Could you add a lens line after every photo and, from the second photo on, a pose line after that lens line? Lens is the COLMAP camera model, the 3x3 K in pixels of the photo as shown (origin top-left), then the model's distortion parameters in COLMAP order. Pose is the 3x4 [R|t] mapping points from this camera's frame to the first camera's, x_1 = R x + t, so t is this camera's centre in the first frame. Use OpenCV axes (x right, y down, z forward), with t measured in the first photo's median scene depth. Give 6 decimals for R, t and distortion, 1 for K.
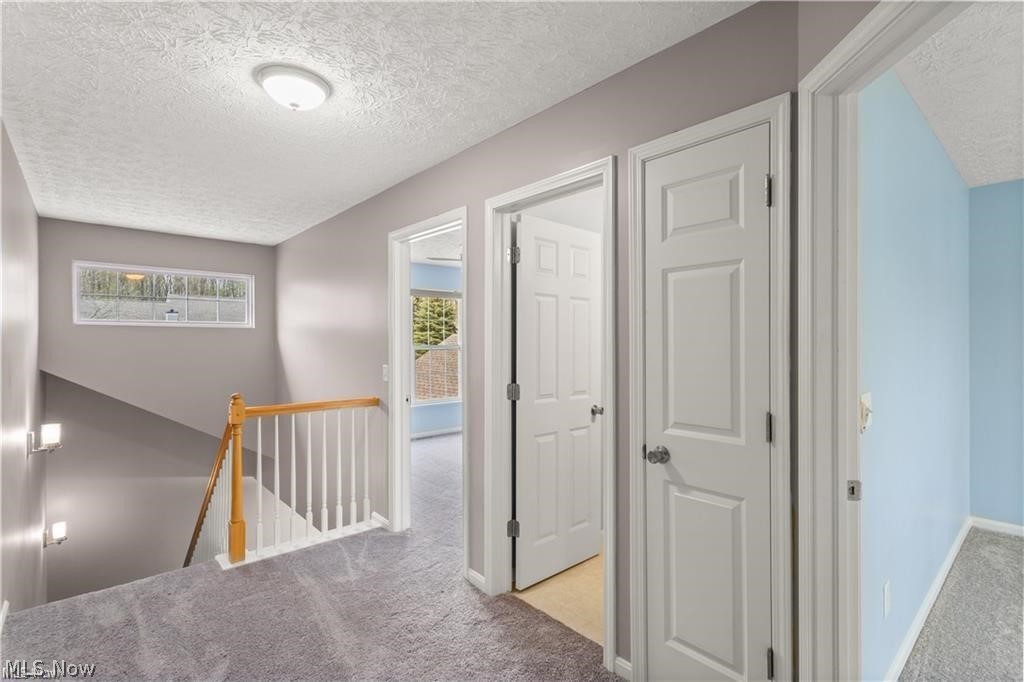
lens RADIAL K [[488.9, 0, 508.3], [0, 488.9, 343.6], [0, 0, 1]] dist [-0.005233, 0.002763]
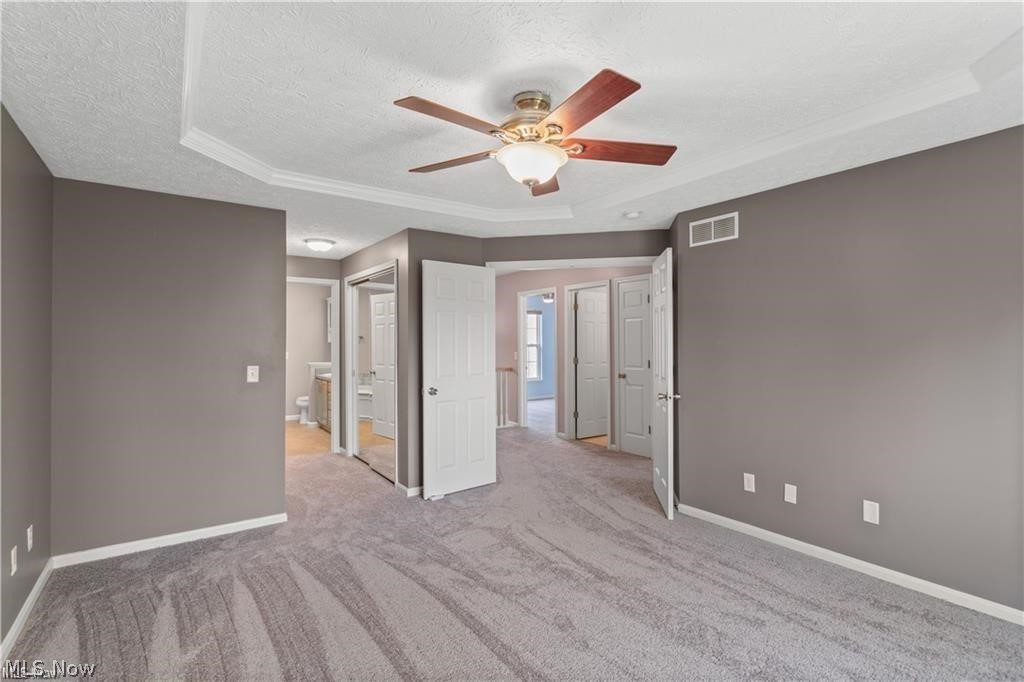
lens RADIAL K [[488.9, 0, 509.5], [0, 488.9, 344.0], [0, 0, 1]] dist [-0.005233, 0.002763]
pose [[0.993878, -0.001710, -0.110469, -0.049801], [0.001095, 0.999984, -0.005623, 0.024621], [0.110476, 0.005468, 0.993864, -1.495914]]
